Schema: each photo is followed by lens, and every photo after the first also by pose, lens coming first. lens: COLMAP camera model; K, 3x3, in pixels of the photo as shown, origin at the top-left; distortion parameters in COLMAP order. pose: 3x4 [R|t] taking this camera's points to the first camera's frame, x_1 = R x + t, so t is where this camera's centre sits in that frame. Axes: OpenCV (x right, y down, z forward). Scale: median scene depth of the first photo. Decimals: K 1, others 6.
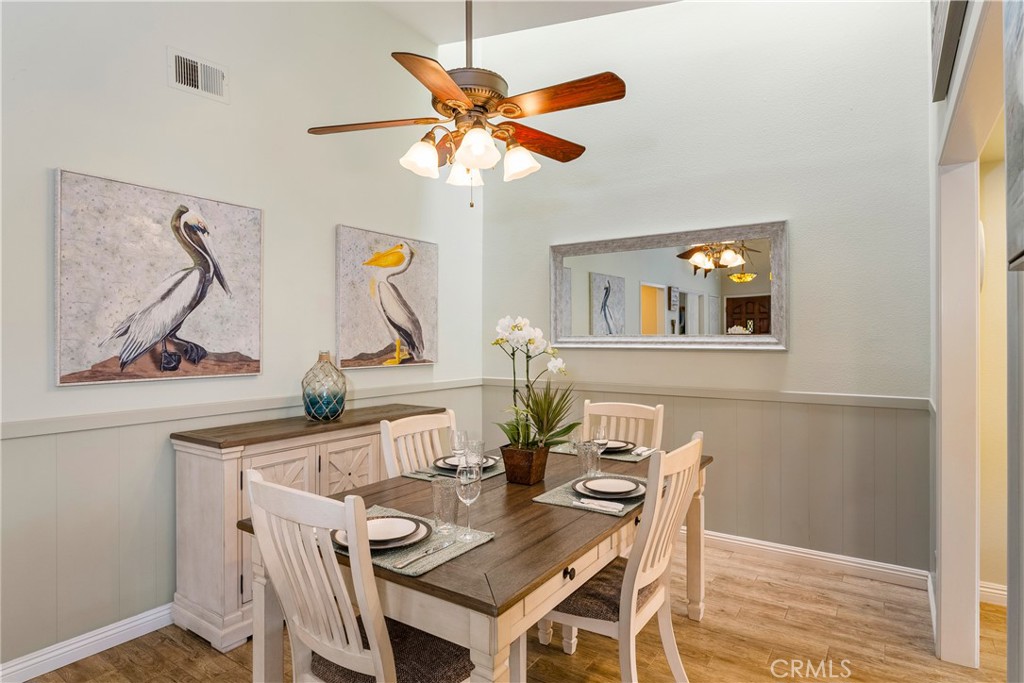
lens RADIAL K [[566.0, 0, 508.0], [0, 566.0, 336.5], [0, 0, 1]] dist [-0.000898, 0.000595]
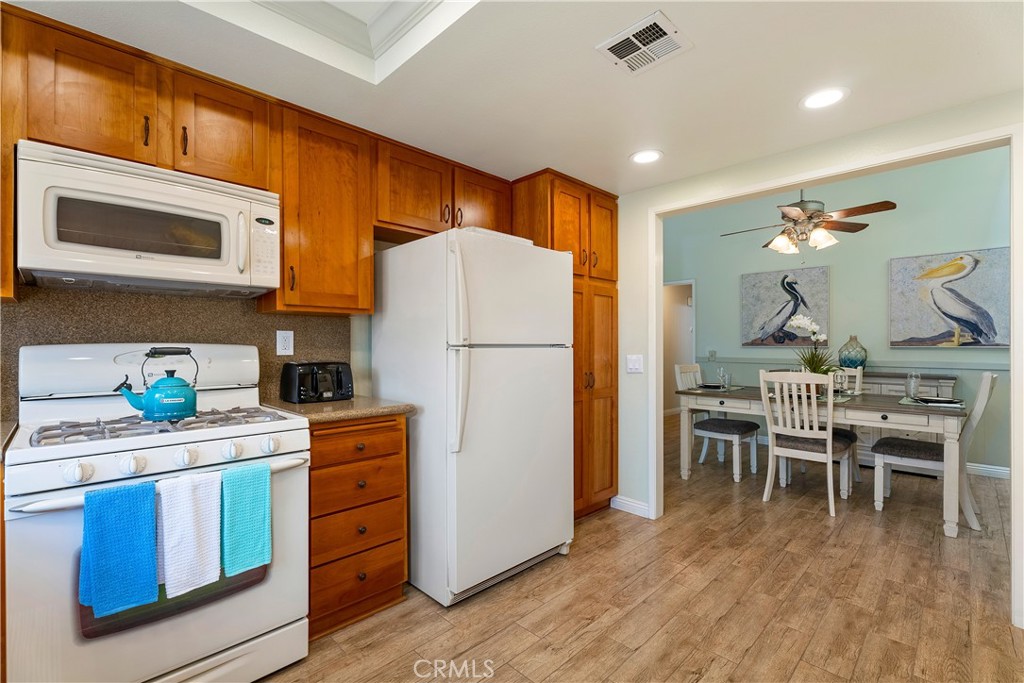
lens RADIAL K [[460.5, 0, 516.5], [0, 460.5, 345.5], [0, 0, 1]] dist [0.001460, 0.000234]
pose [[-0.181638, 0.005190, -0.983352, 1.356776], [0.003681, 0.999983, 0.004598, 0.047982], [0.983359, -0.002784, -0.181654, 0.199293]]
